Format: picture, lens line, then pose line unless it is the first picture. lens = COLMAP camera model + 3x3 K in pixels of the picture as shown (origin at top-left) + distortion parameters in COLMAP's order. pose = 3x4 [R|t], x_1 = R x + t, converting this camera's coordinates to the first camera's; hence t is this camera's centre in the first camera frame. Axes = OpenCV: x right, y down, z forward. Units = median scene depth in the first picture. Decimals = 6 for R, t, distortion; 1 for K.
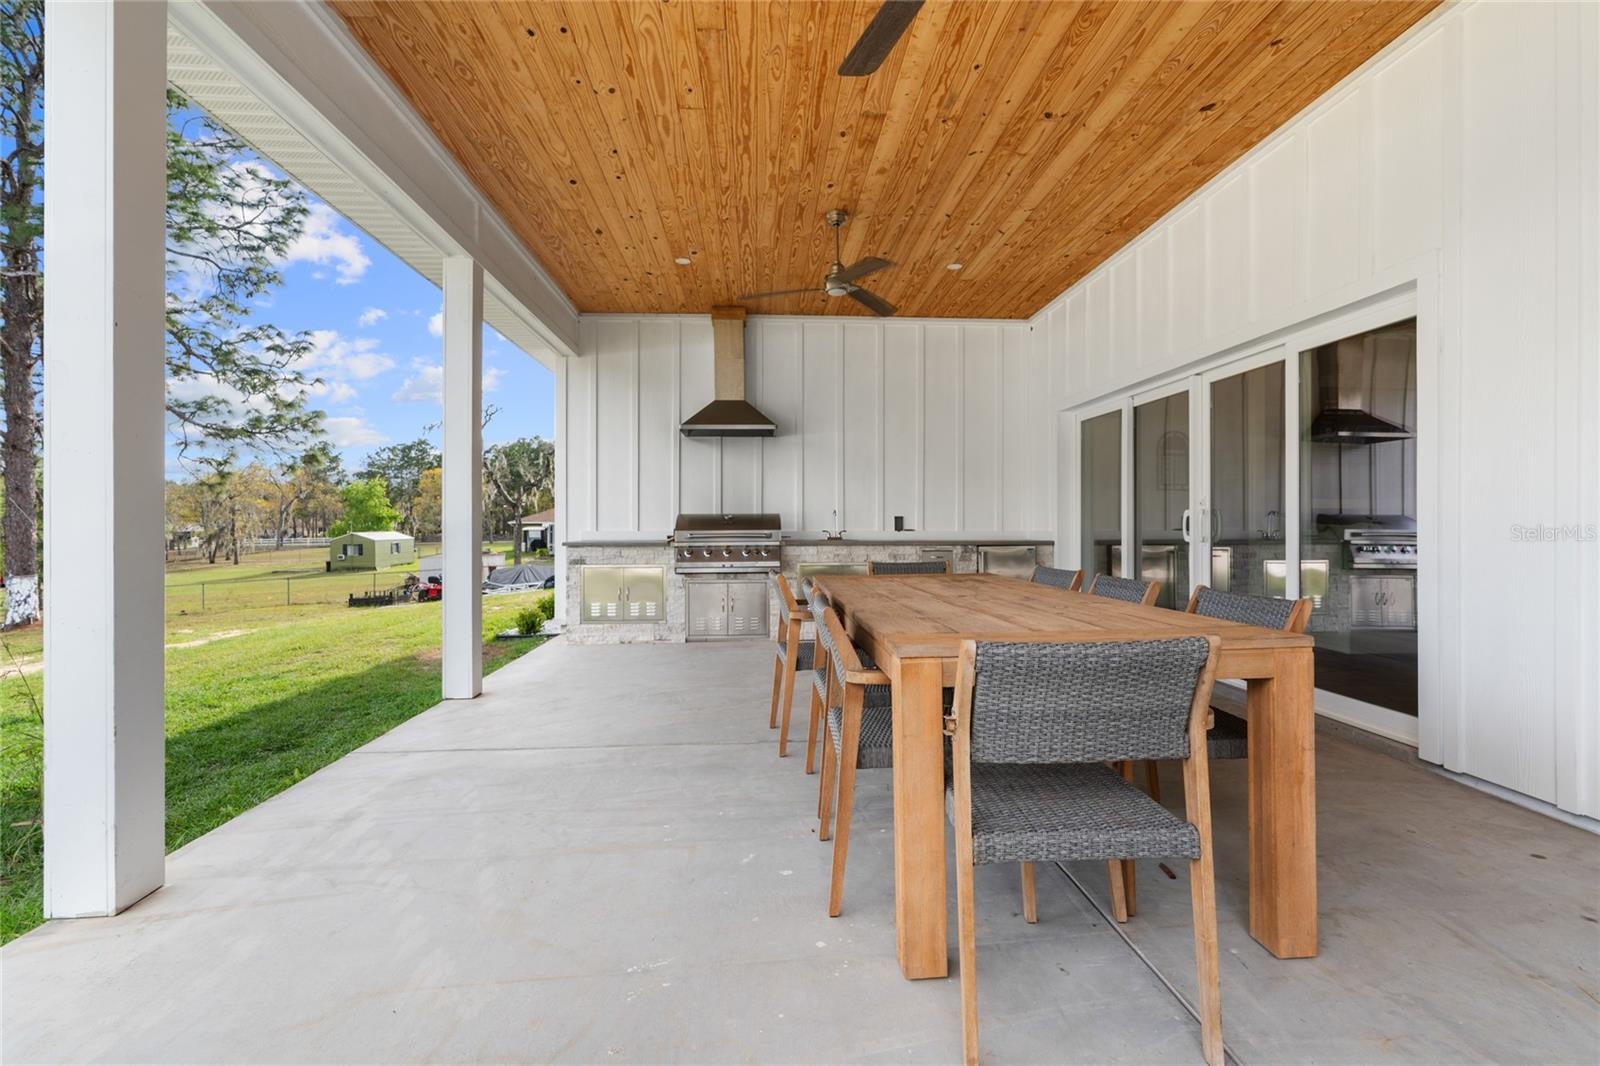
lens RADIAL K [[730.5, 0, 804.5], [0, 730.5, 531.8], [0, 0, 1]] dist [-0.000269, 0.000114]
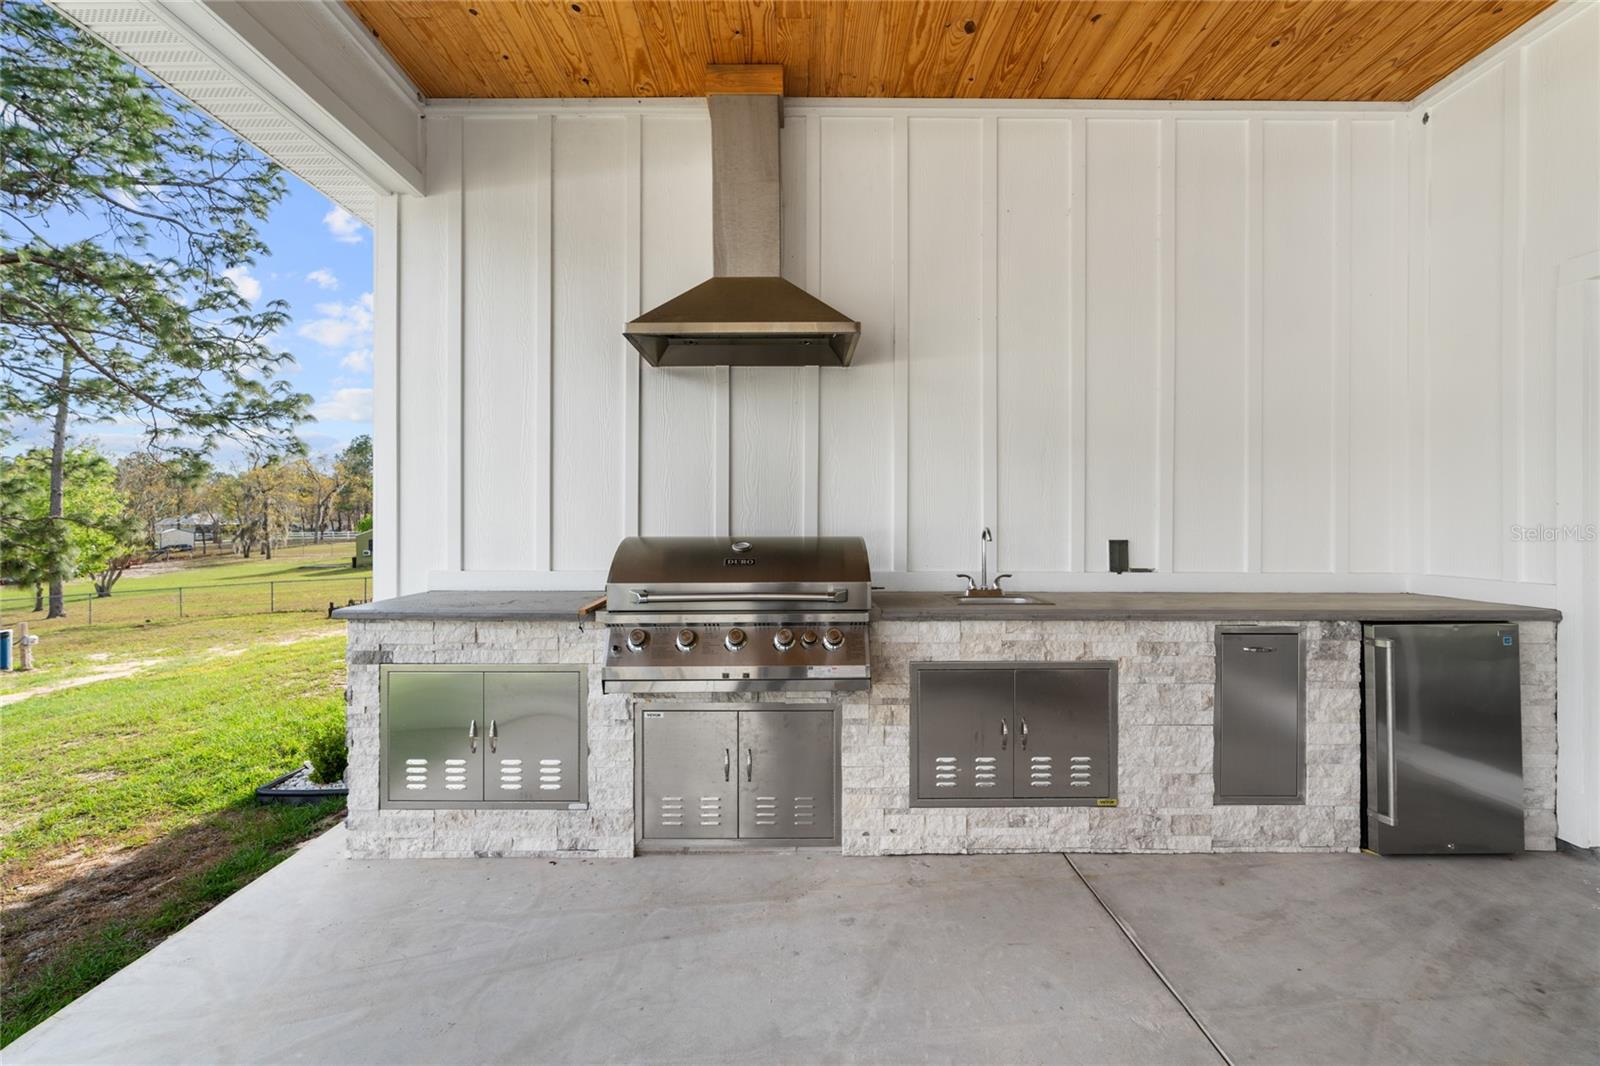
lens RADIAL K [[736.0, 0, 800.4], [0, 736.0, 507.9], [0, 0, 1]] dist [0.009576, 0.000364]
pose [[0.998289, 0.001195, -0.058463, -0.013232], [-0.002585, 0.999716, -0.023693, -0.009420], [0.058418, 0.023804, 0.998008, 0.168303]]
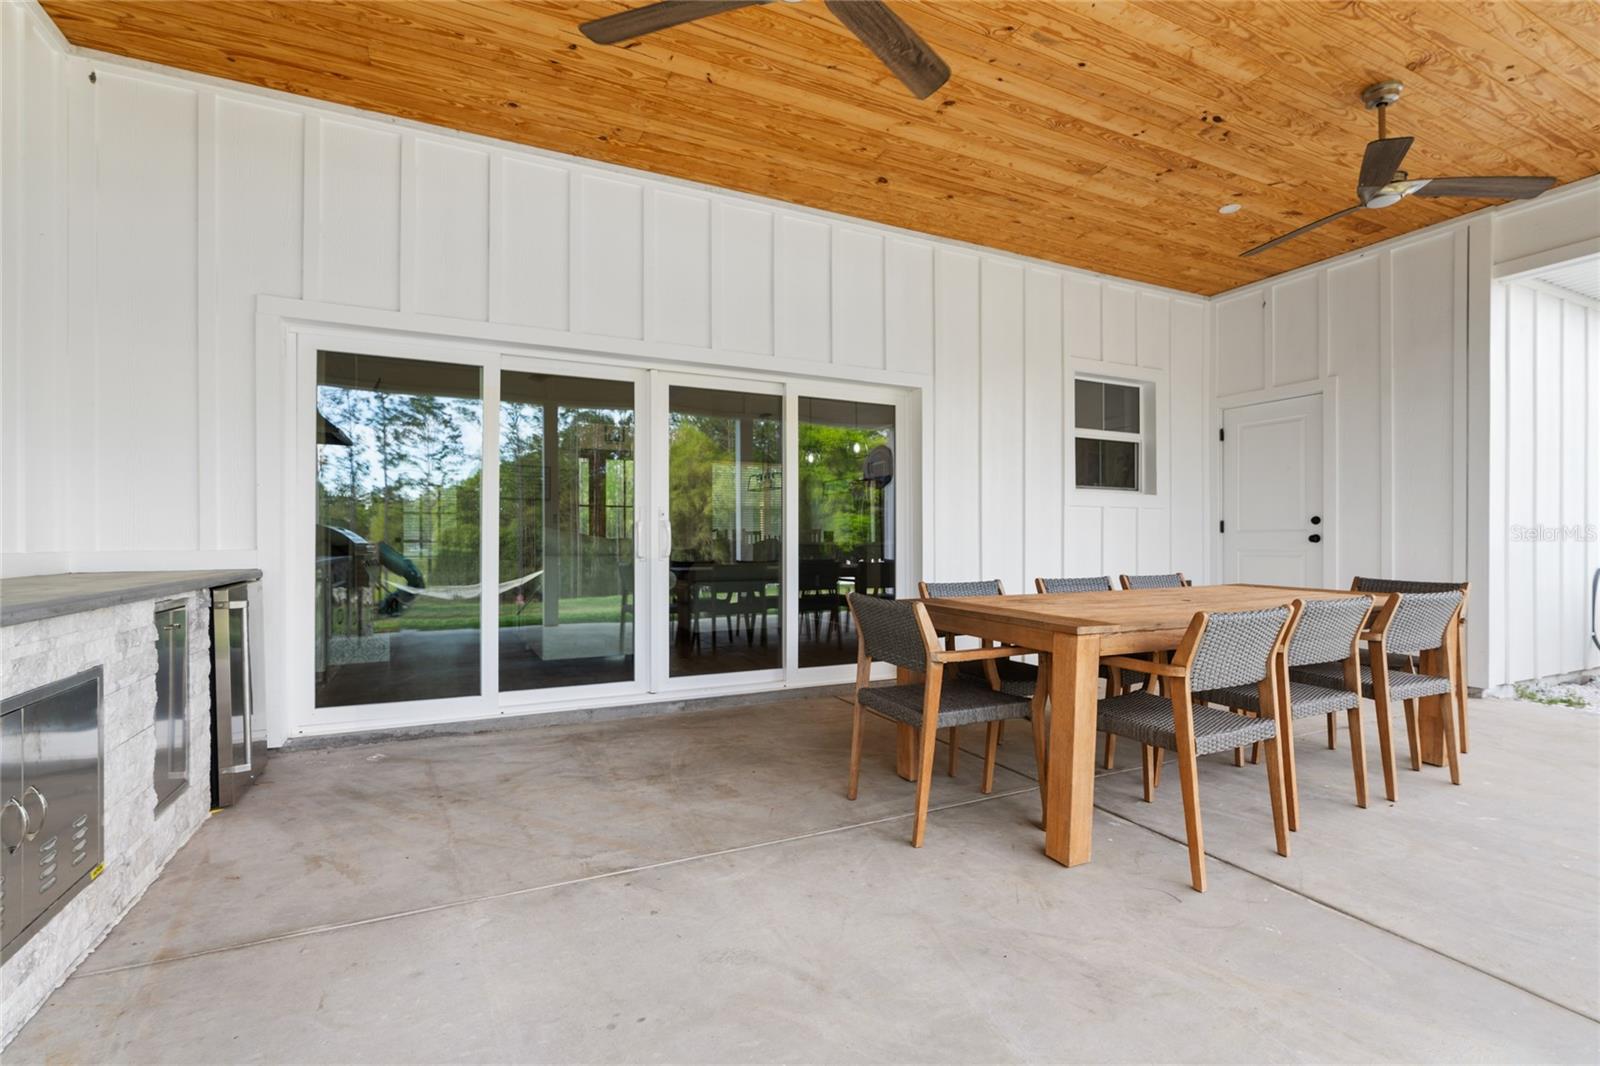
lens RADIAL K [[720.6, 0, 800.0], [0, 720.6, 533.0], [0, 0, 1]] dist [-0.001786, 0.000090]
pose [[-0.372514, 0.009241, 0.927980, -0.074172], [0.012964, 0.999905, -0.004753, -0.001353], [-0.927936, 0.010259, -0.372598, 0.246975]]
